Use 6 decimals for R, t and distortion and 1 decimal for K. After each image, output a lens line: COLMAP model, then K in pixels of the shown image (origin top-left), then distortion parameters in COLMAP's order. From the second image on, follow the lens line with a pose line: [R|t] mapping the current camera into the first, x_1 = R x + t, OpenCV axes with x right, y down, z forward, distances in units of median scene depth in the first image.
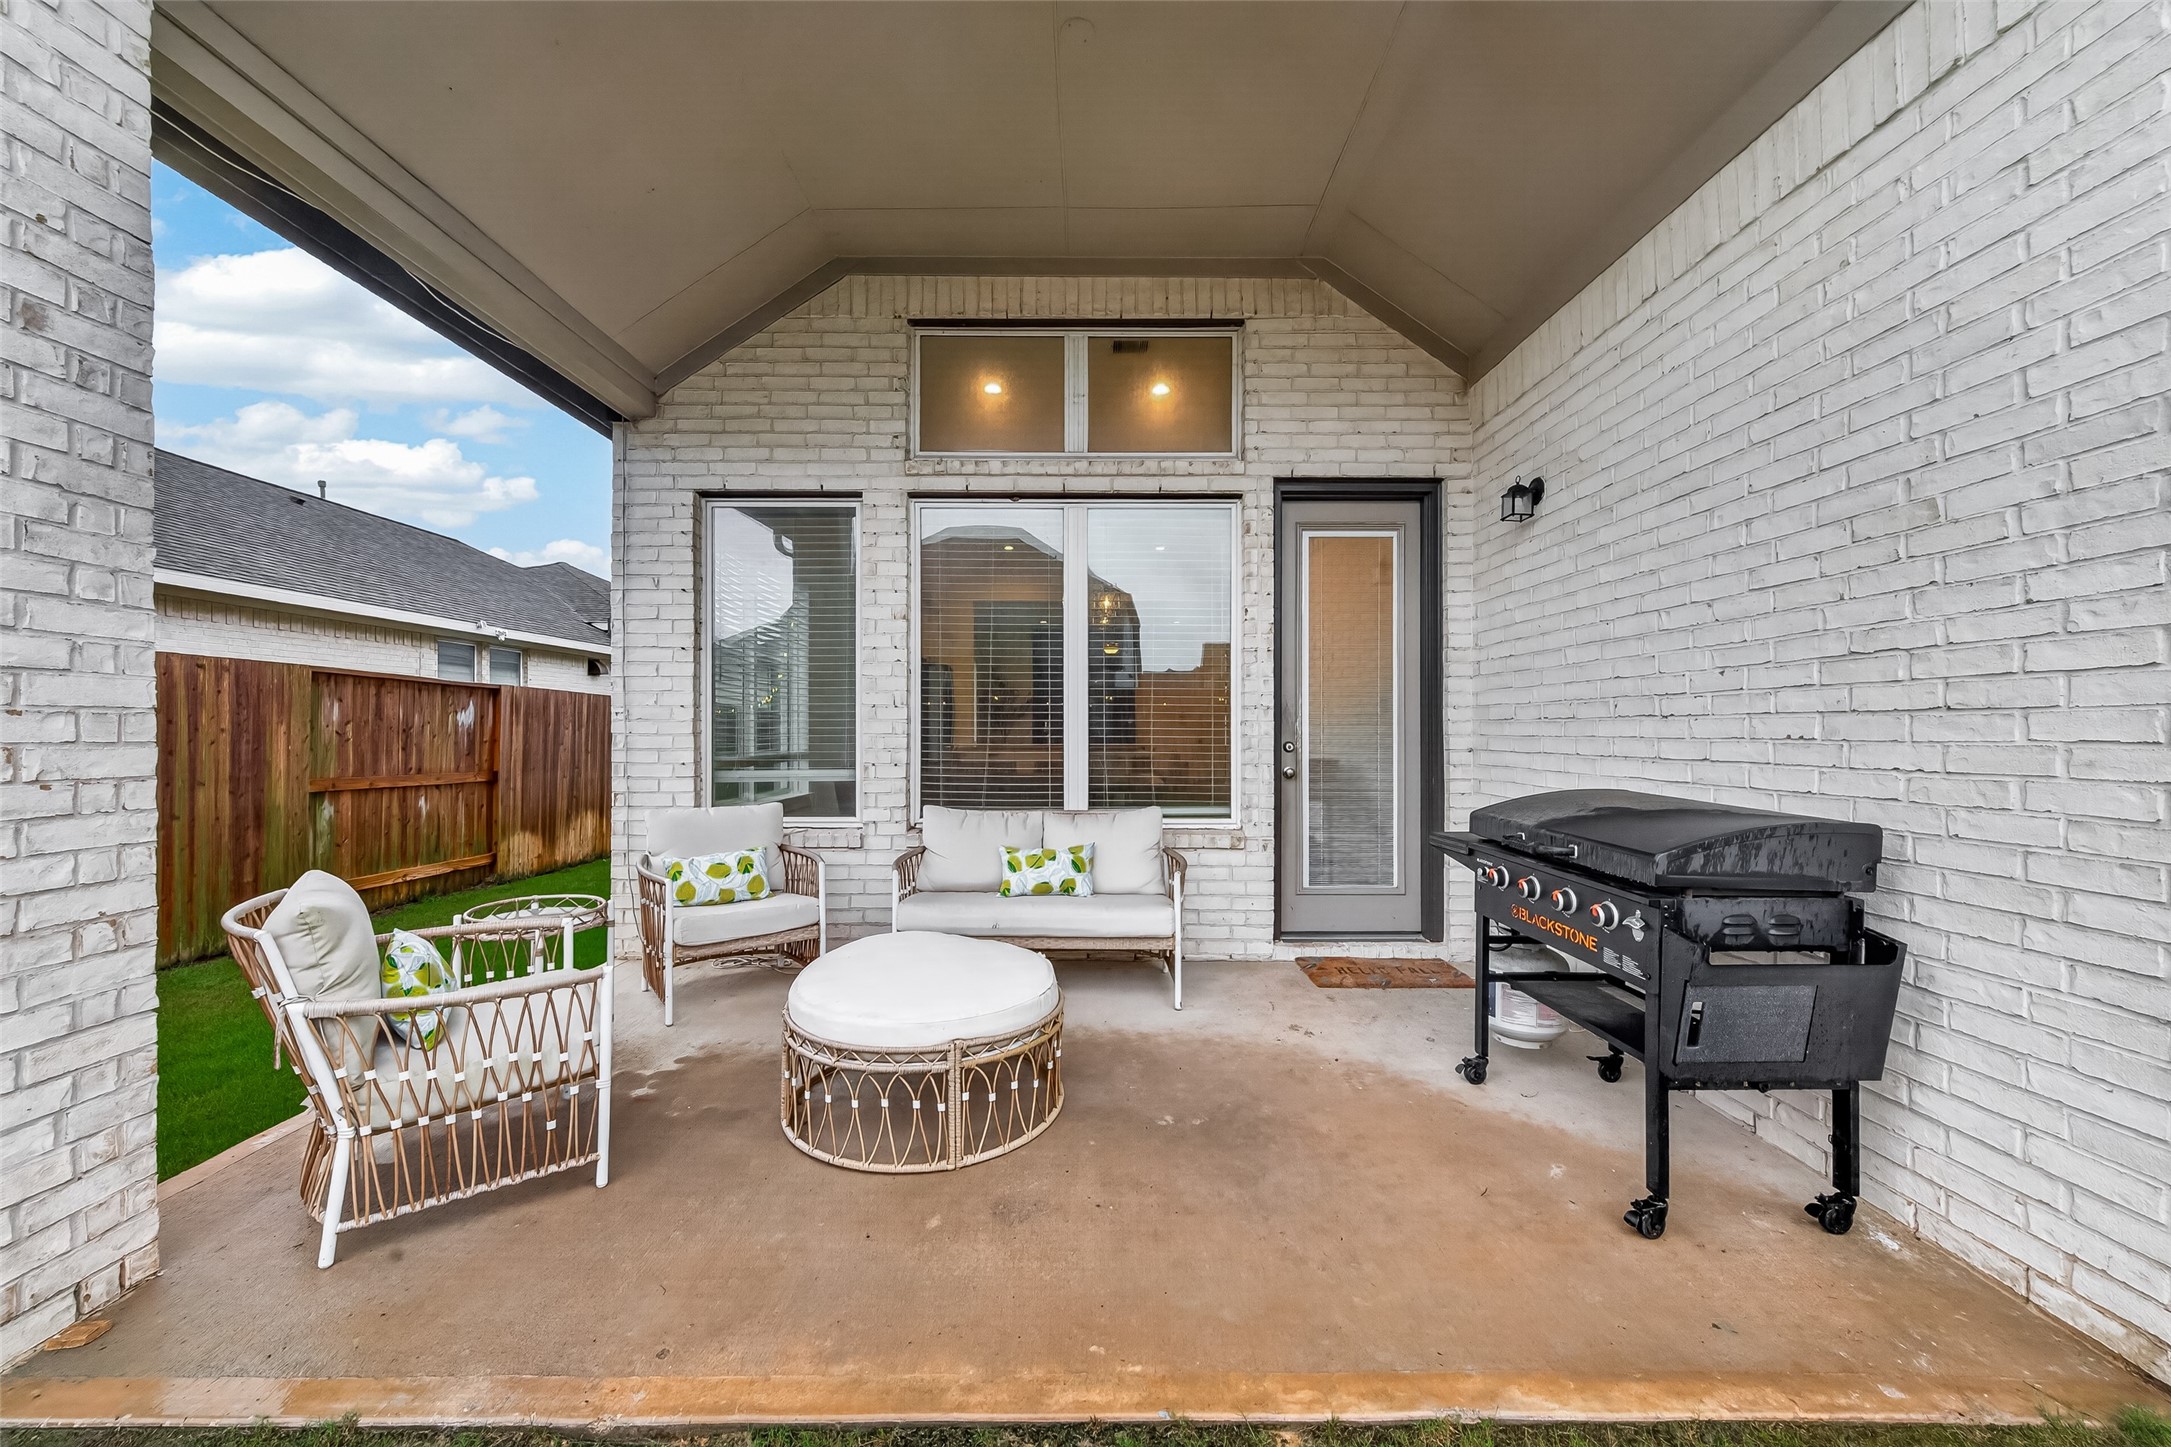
lens RADIAL K [[838.2, 0, 1086.9], [0, 838.2, 728.3], [0, 0, 1]] dist [0.013684, -0.002303]
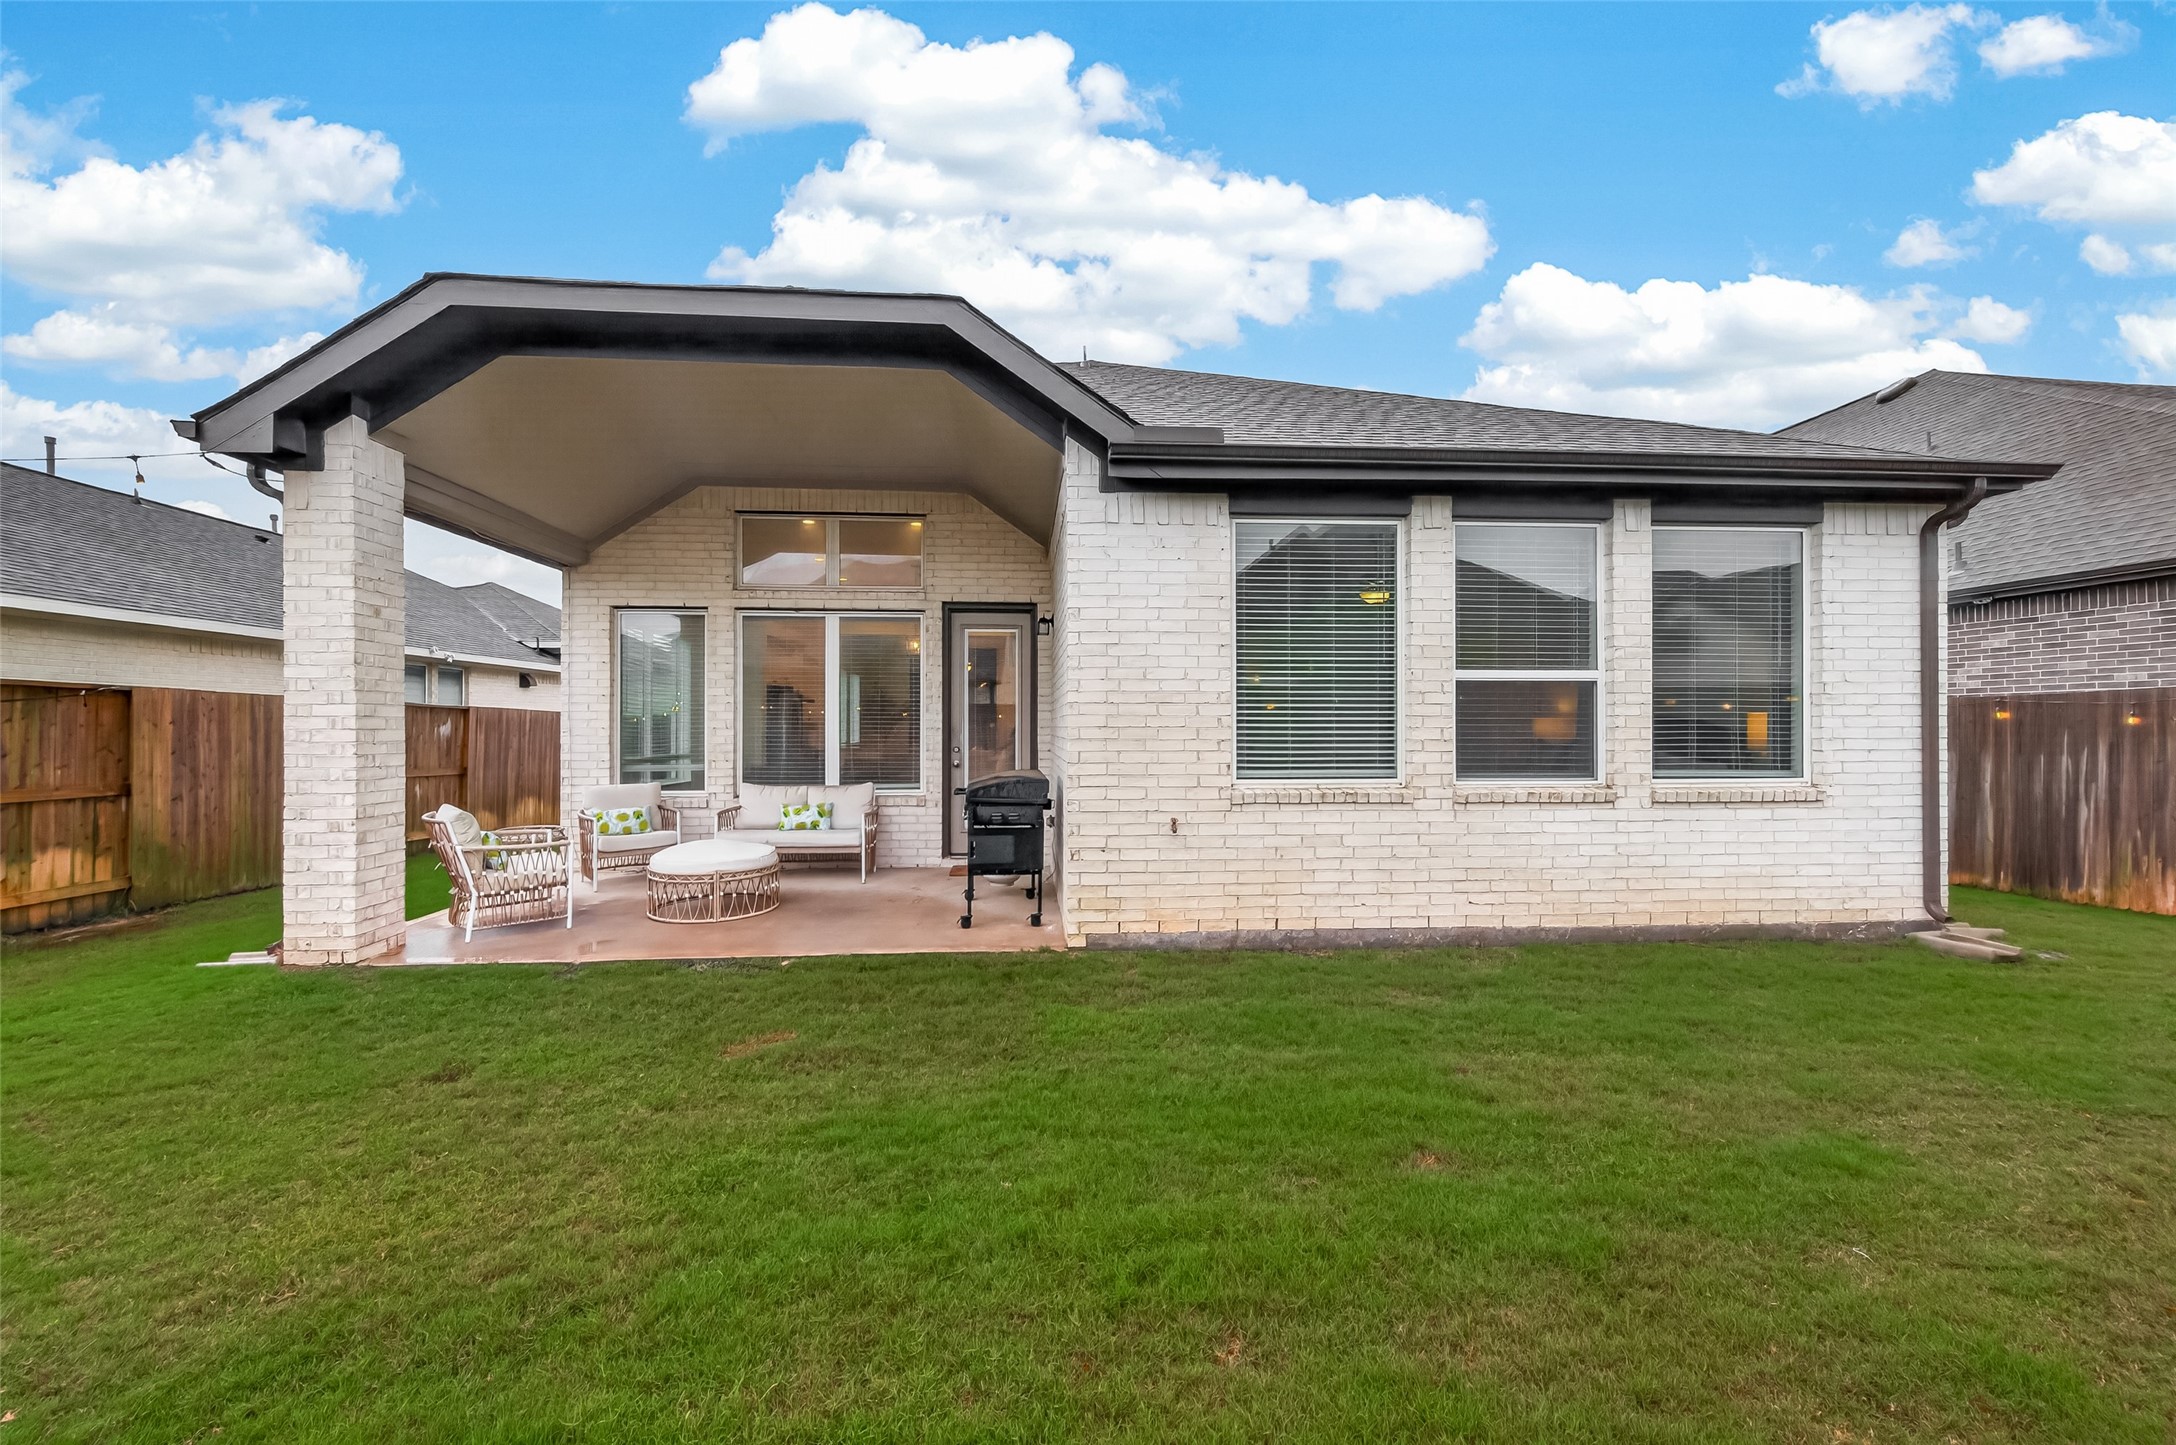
lens RADIAL K [[840.1, 0, 1086.0], [0, 840.1, 722.8], [0, 0, 1]] dist [0.013684, -0.002303]
pose [[0.997496, -0.001016, 0.070717, 0.405161], [0.001270, 0.999993, -0.003553, -0.029757], [-0.070713, 0.003634, 0.997490, -0.837633]]
